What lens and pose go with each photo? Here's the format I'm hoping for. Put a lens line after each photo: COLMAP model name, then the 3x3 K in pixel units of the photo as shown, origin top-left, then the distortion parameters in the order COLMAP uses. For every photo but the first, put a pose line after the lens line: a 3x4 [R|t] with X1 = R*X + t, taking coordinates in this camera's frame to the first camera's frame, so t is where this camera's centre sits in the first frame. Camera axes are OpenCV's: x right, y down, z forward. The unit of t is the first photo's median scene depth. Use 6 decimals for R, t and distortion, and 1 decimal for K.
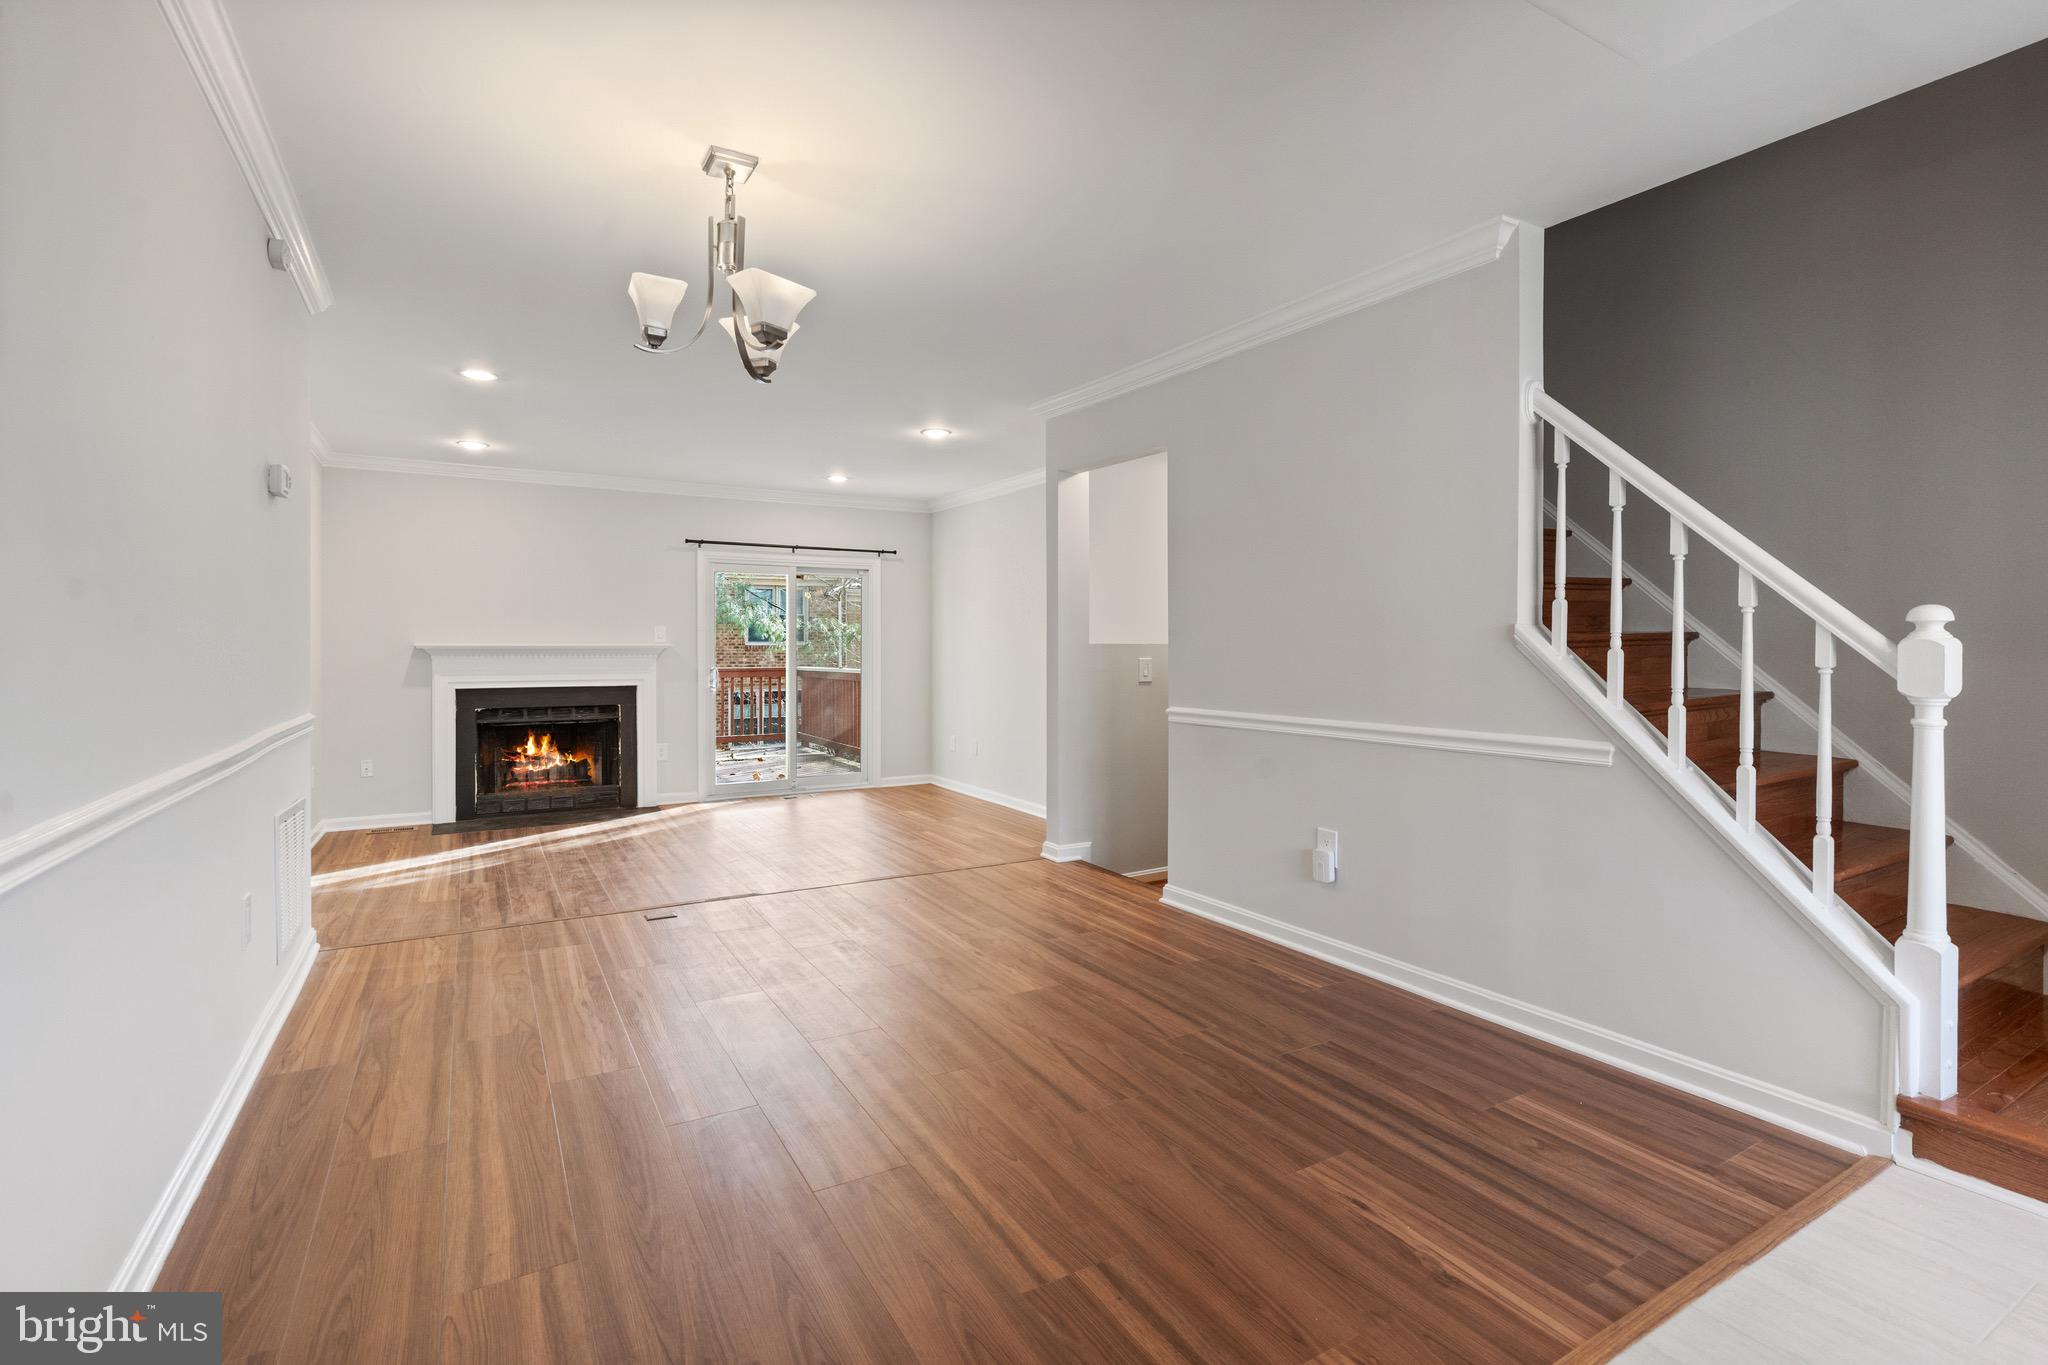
lens RADIAL K [[947.5, 0, 1028.7], [0, 947.5, 654.1], [0, 0, 1]] dist [-0.005326, 0.002173]
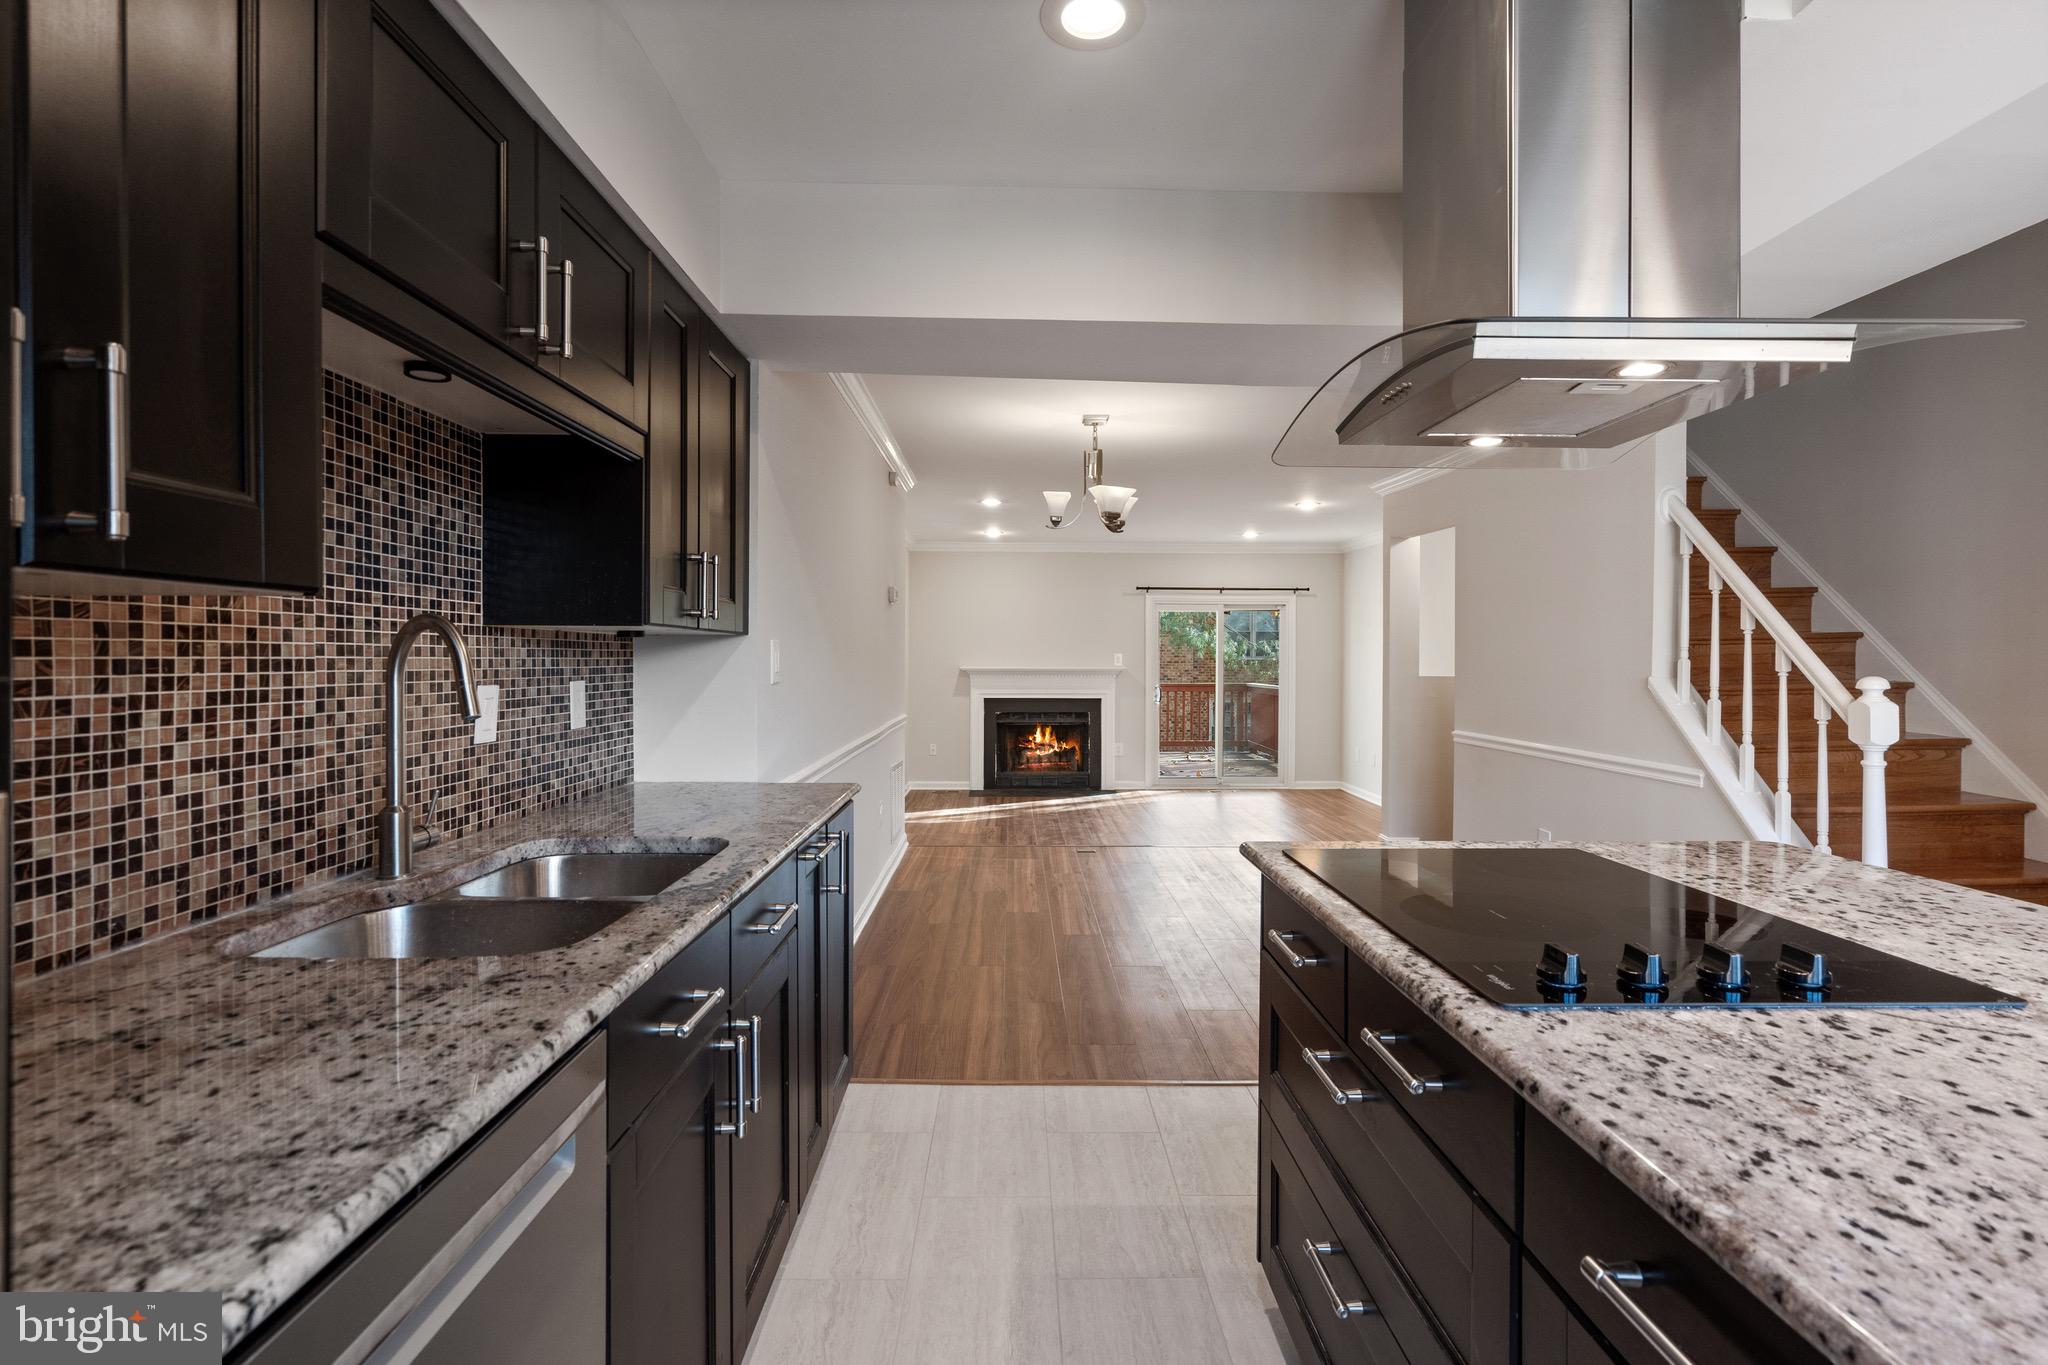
lens RADIAL K [[947.5, 0, 1006.7], [0, 947.5, 670.6], [0, 0, 1]] dist [-0.005326, 0.002173]
pose [[0.857896, 0.010219, -0.513722, 0.214972], [-0.006378, 0.999937, 0.009239, -0.024140], [0.513784, -0.004649, 0.857907, -0.291137]]
